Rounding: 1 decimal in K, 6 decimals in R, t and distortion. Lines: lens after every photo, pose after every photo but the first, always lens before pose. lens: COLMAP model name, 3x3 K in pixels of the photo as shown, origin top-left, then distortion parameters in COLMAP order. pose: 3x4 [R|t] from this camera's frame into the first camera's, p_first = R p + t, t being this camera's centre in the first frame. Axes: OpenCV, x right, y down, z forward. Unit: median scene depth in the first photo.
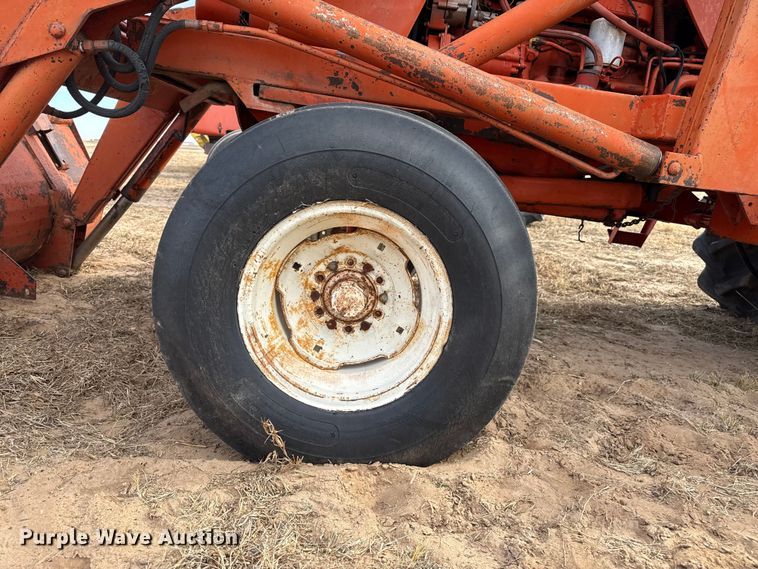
lens RADIAL K [[542.5, 0, 375.8], [0, 542.5, 295.0], [0, 0, 1]] dist [0.004361, -0.001715]
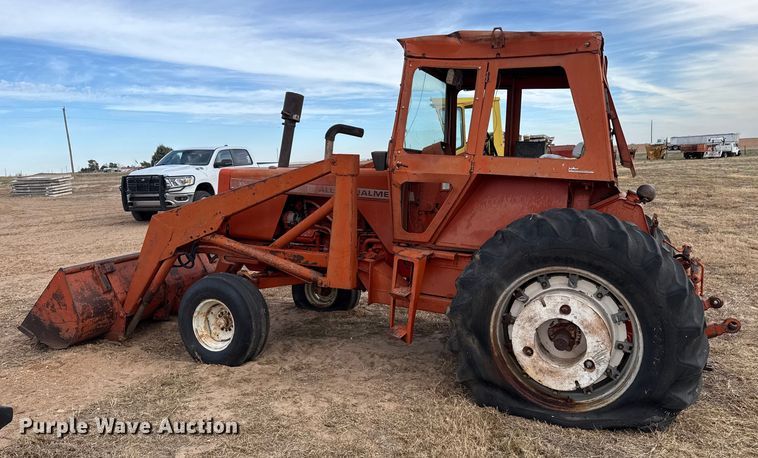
lens RADIAL K [[578.6, 0, 397.3], [0, 578.6, 226.1], [0, 0, 1]] dist [0.057727, -0.000608]
pose [[0.905287, -0.042035, -0.422716, 2.119077], [-0.010627, 0.992540, -0.121457, -0.135090], [0.424667, 0.114445, 0.898087, -1.673618]]
